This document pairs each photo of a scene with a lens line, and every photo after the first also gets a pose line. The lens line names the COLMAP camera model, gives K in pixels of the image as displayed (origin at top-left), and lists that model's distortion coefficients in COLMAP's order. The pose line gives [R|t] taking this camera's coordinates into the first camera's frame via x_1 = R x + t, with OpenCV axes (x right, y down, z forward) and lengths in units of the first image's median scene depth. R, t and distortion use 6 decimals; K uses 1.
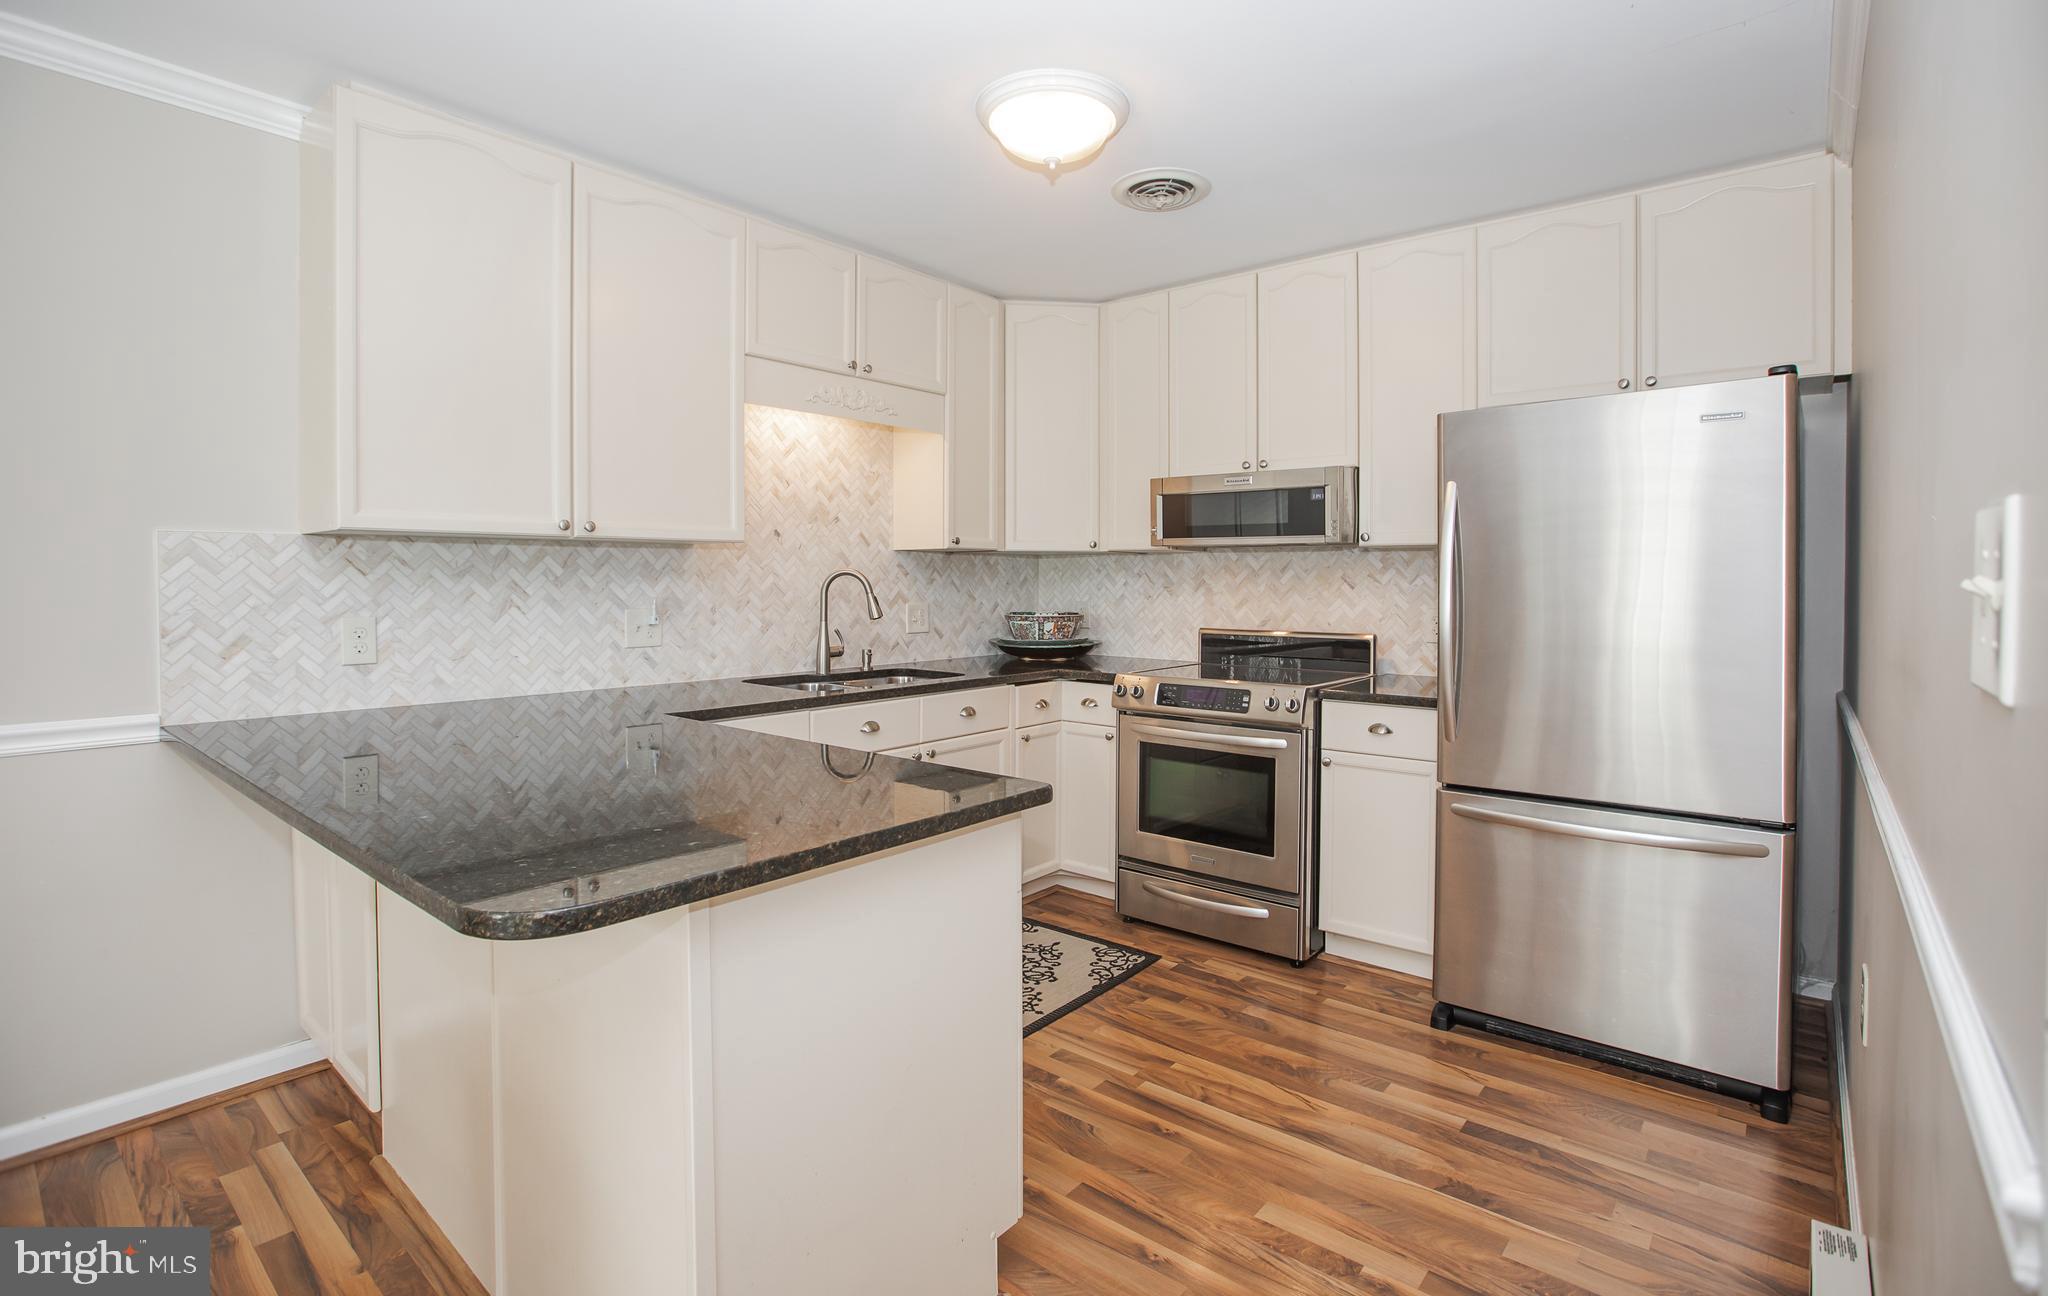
lens RADIAL K [[965.1, 0, 1046.6], [0, 965.1, 598.5], [0, 0, 1]] dist [-0.035312, 0.000855]
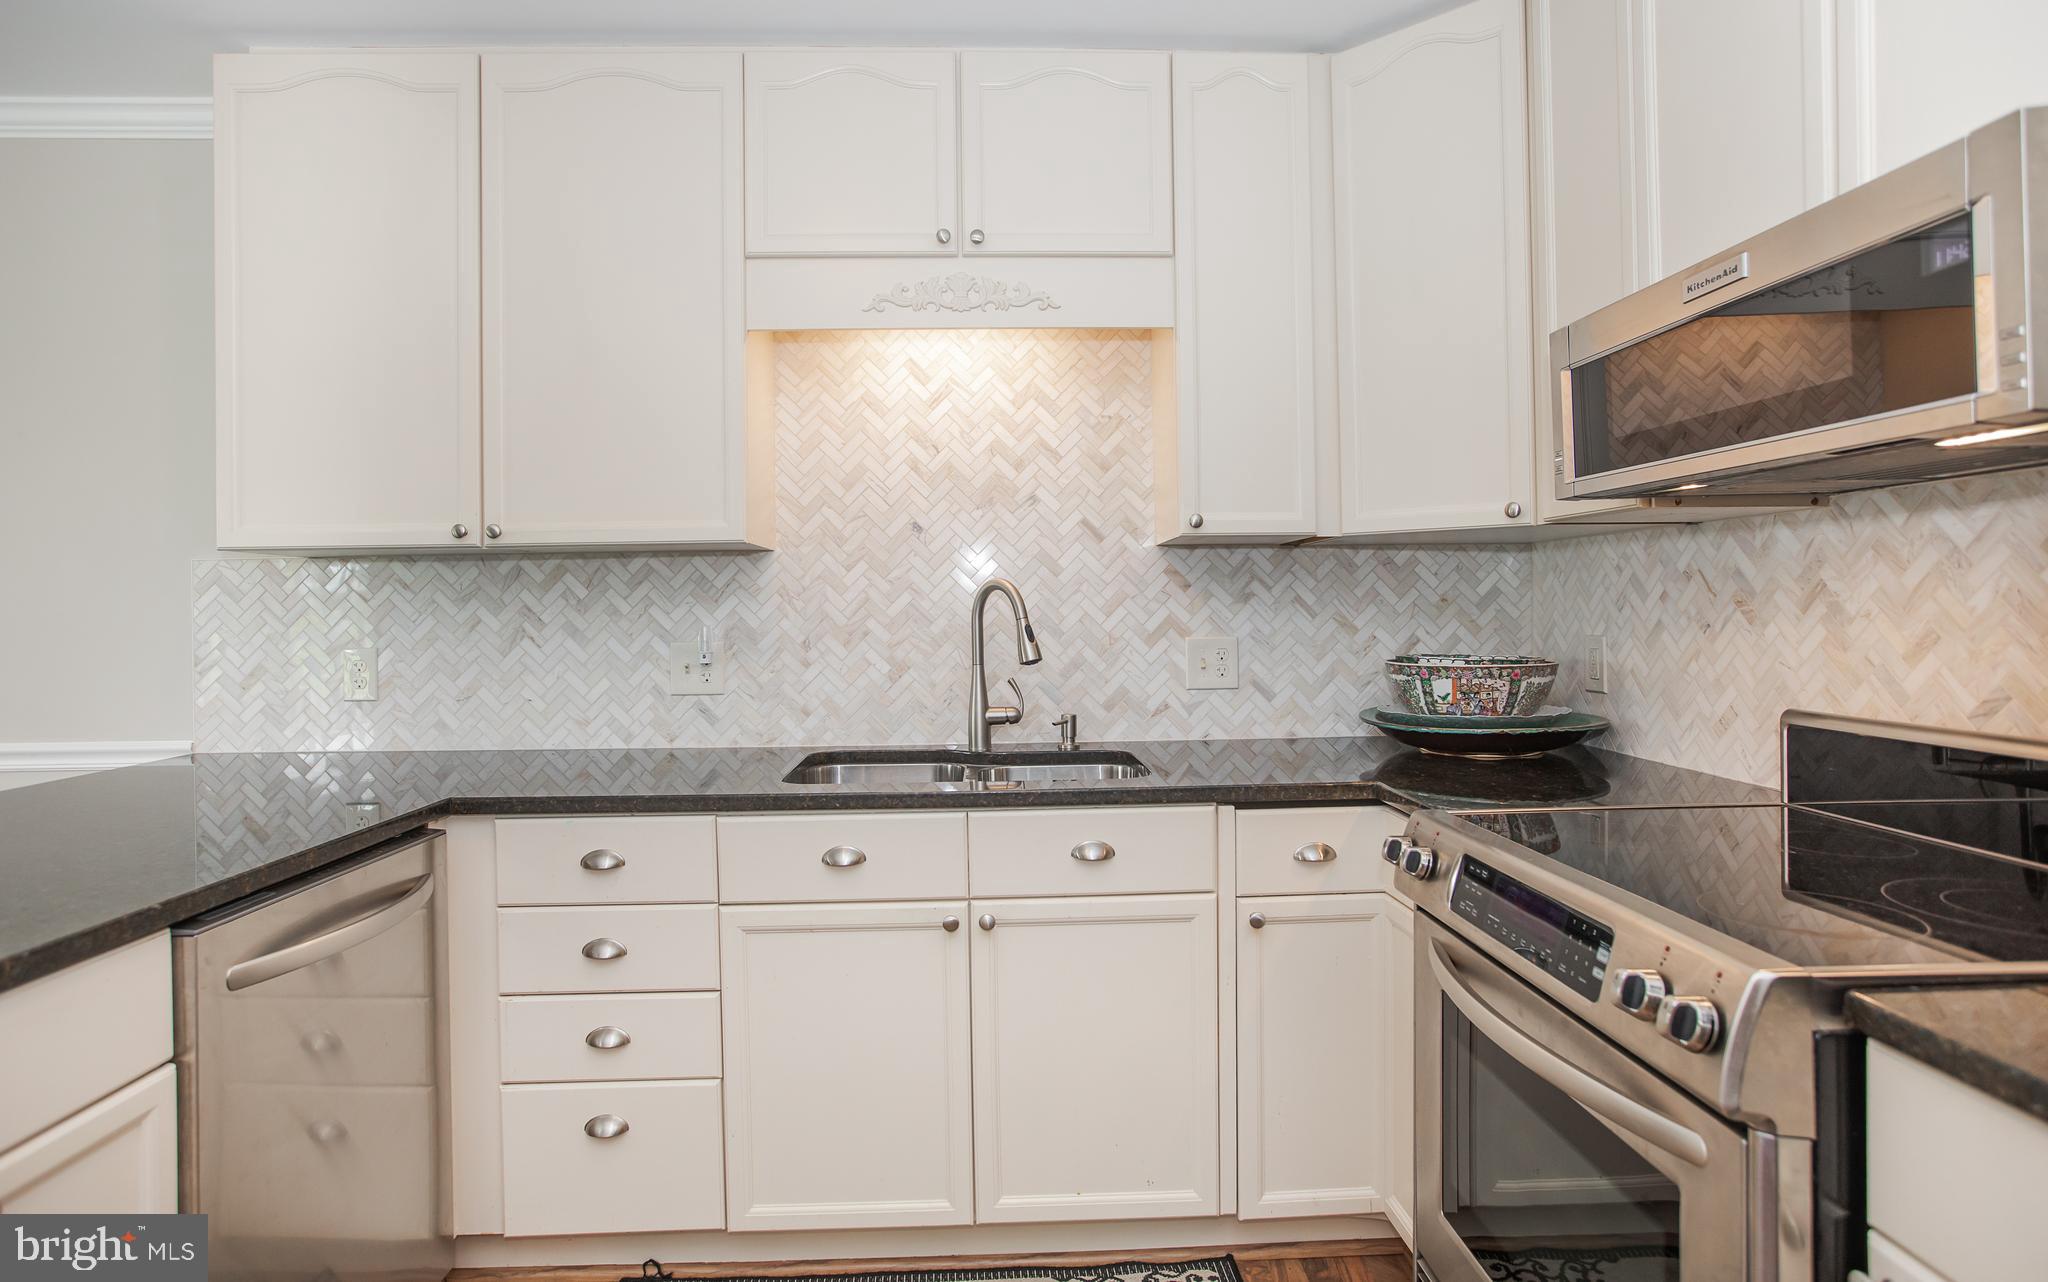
lens RADIAL K [[1077.5, 0, 1026.4], [0, 1077.5, 608.4], [0, 0, 1]] dist [-0.079072, 0.064028]
pose [[0.660538, -0.010217, -0.750724, 0.339057], [-0.001108, 0.999893, -0.014583, -0.003086], [0.750792, 0.010464, 0.660456, 0.626992]]
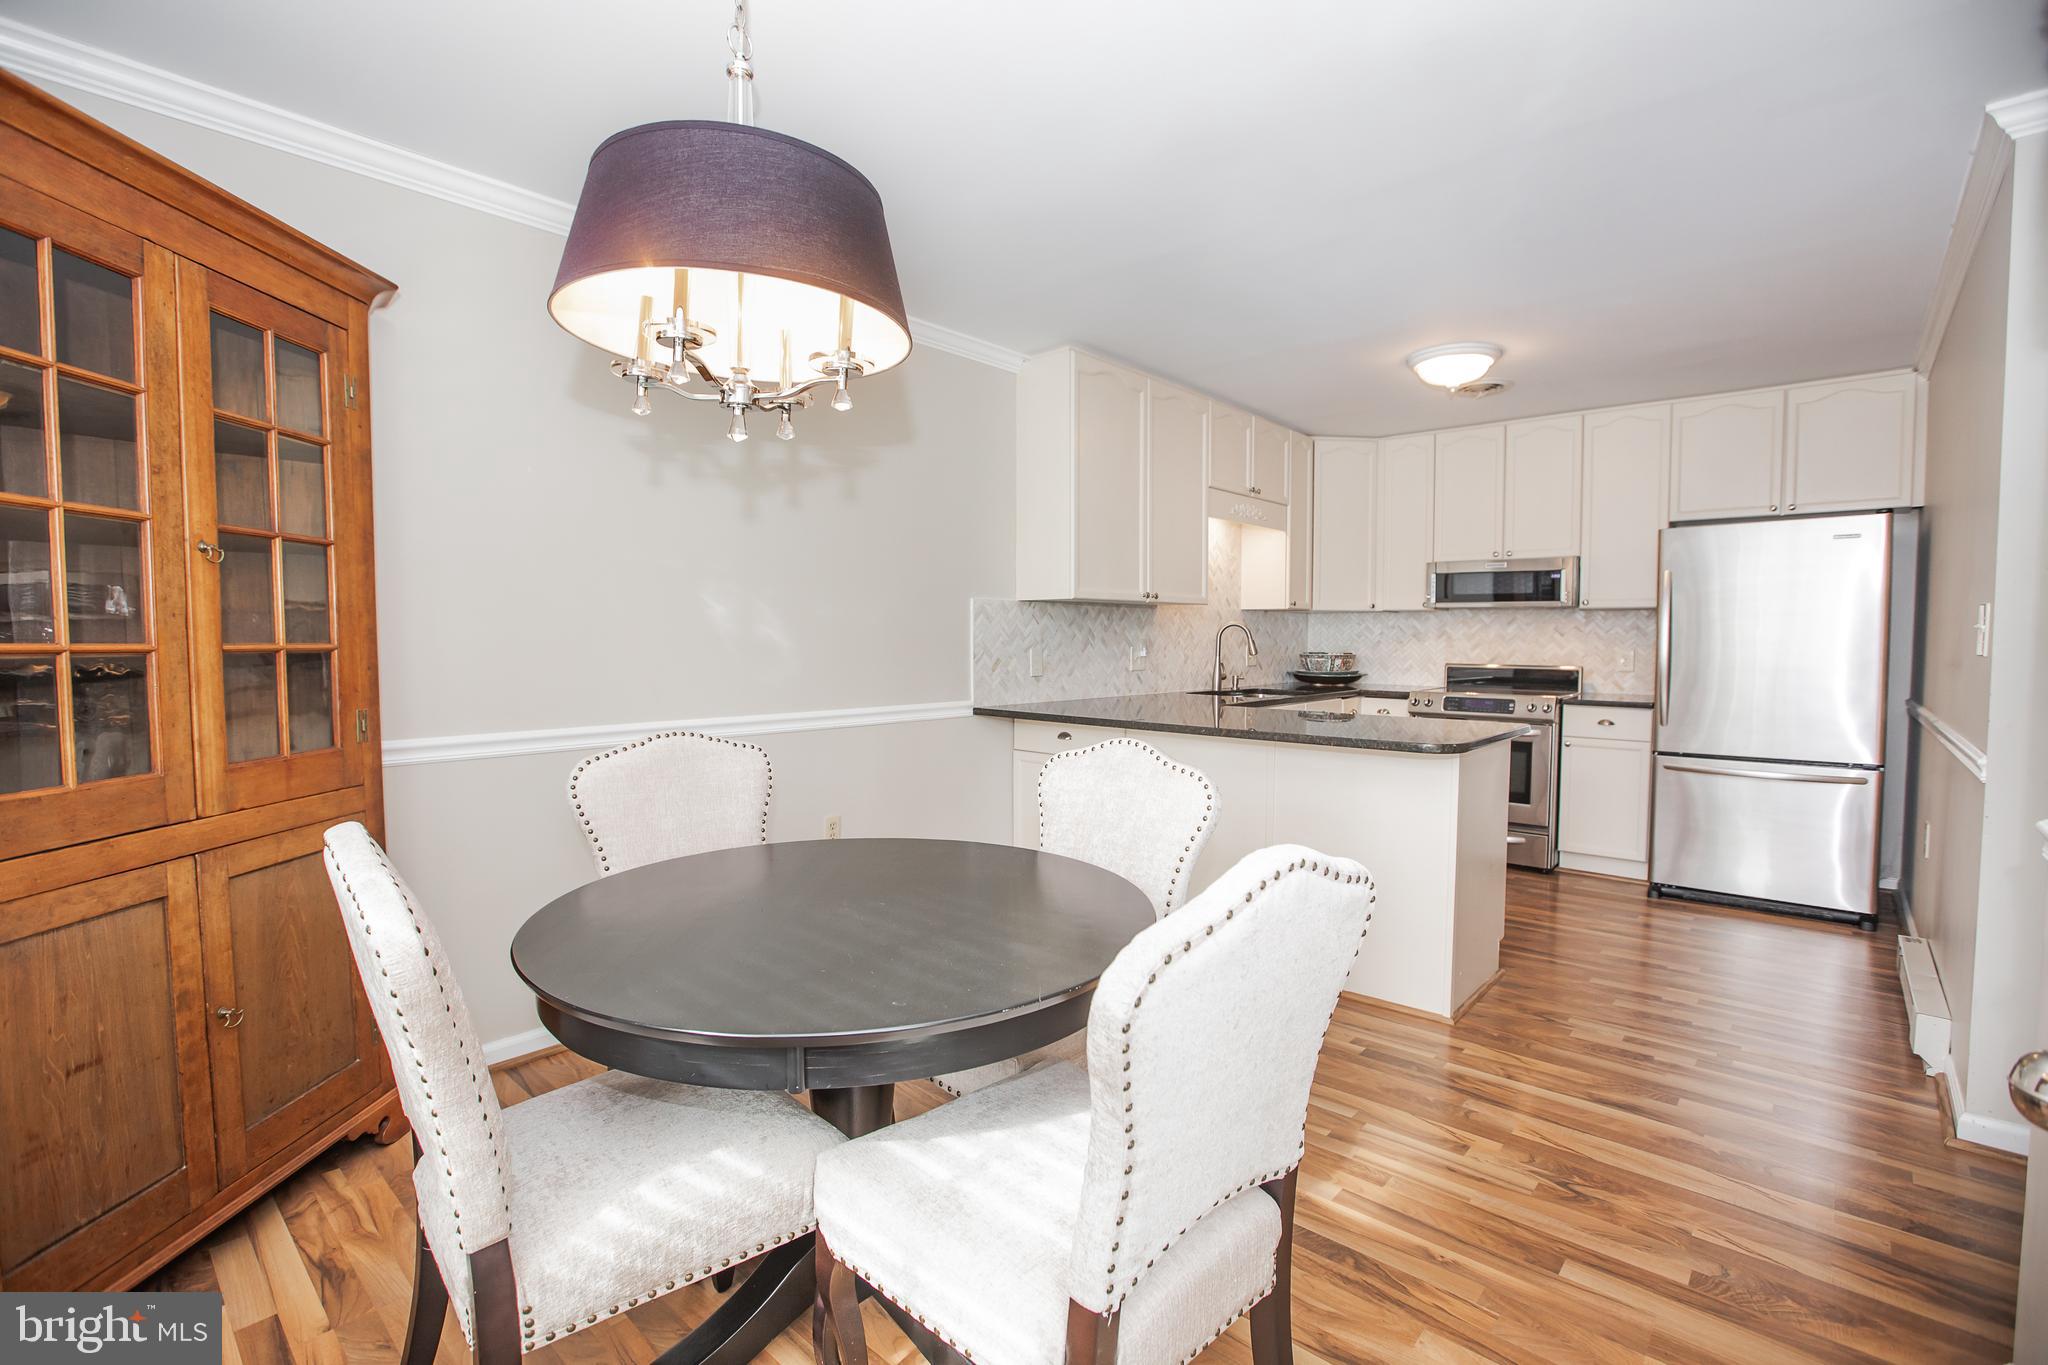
lens RADIAL K [[935.2, 0, 1020.4], [0, 935.2, 685.0], [0, 0, 1]] dist [-0.056448, 0.021795]
pose [[0.998599, 0.003535, -0.052792, -0.512313], [-0.001771, 0.999439, 0.033431, 0.022220], [0.052880, -0.033290, 0.998046, -0.541076]]
